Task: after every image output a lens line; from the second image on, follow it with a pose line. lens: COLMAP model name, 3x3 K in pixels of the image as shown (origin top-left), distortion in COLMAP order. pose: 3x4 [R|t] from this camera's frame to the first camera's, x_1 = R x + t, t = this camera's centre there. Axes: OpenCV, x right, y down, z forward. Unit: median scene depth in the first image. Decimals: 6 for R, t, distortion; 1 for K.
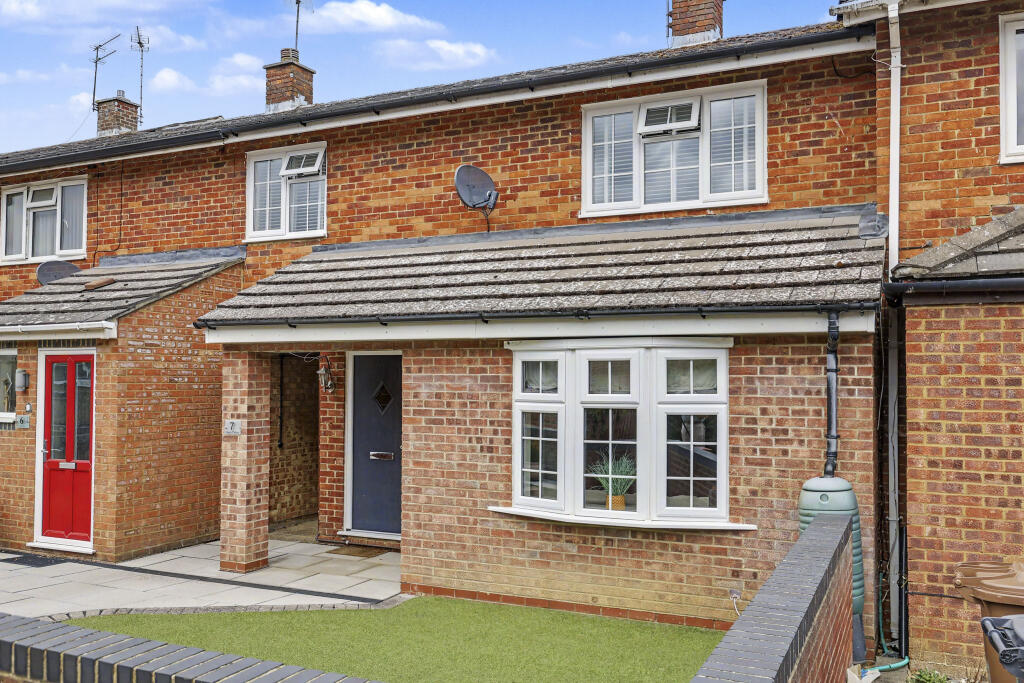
lens RADIAL K [[850.5, 0, 510.8], [0, 850.5, 343.4], [0, 0, 1]] dist [-0.013420, 0.021386]
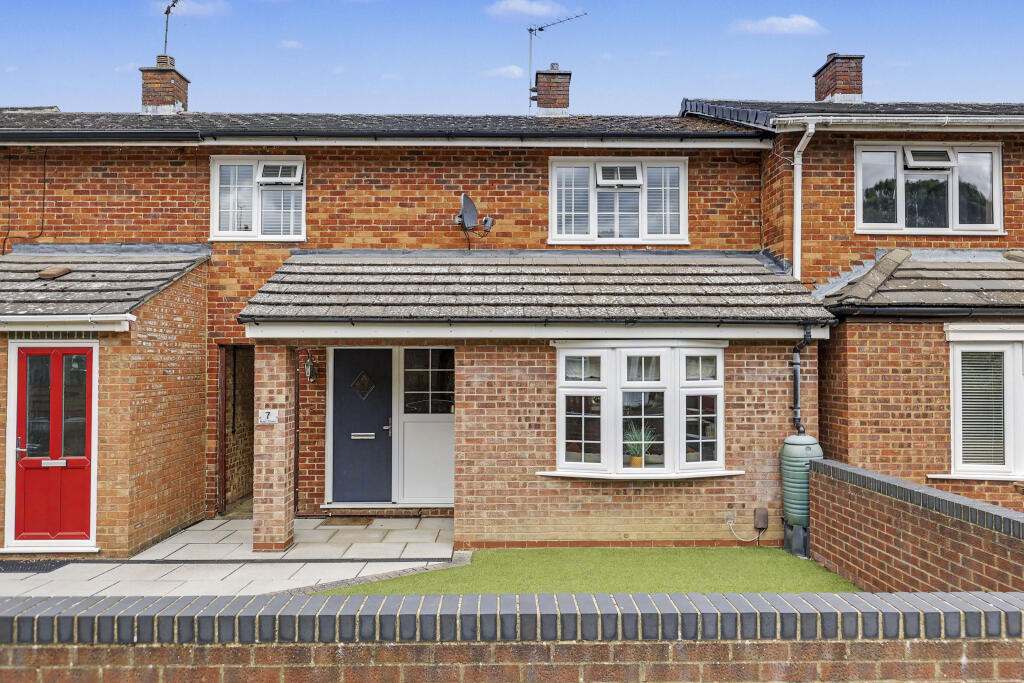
lens RADIAL K [[671.3, 0, 511.8], [0, 671.3, 338.1], [0, 0, 1]] dist [0.000901, -0.007770]
pose [[0.901321, 0.012275, 0.432979, -0.428365], [-0.014445, 0.999894, 0.001722, -0.006068], [-0.432912, -0.007807, 0.901403, 0.108954]]
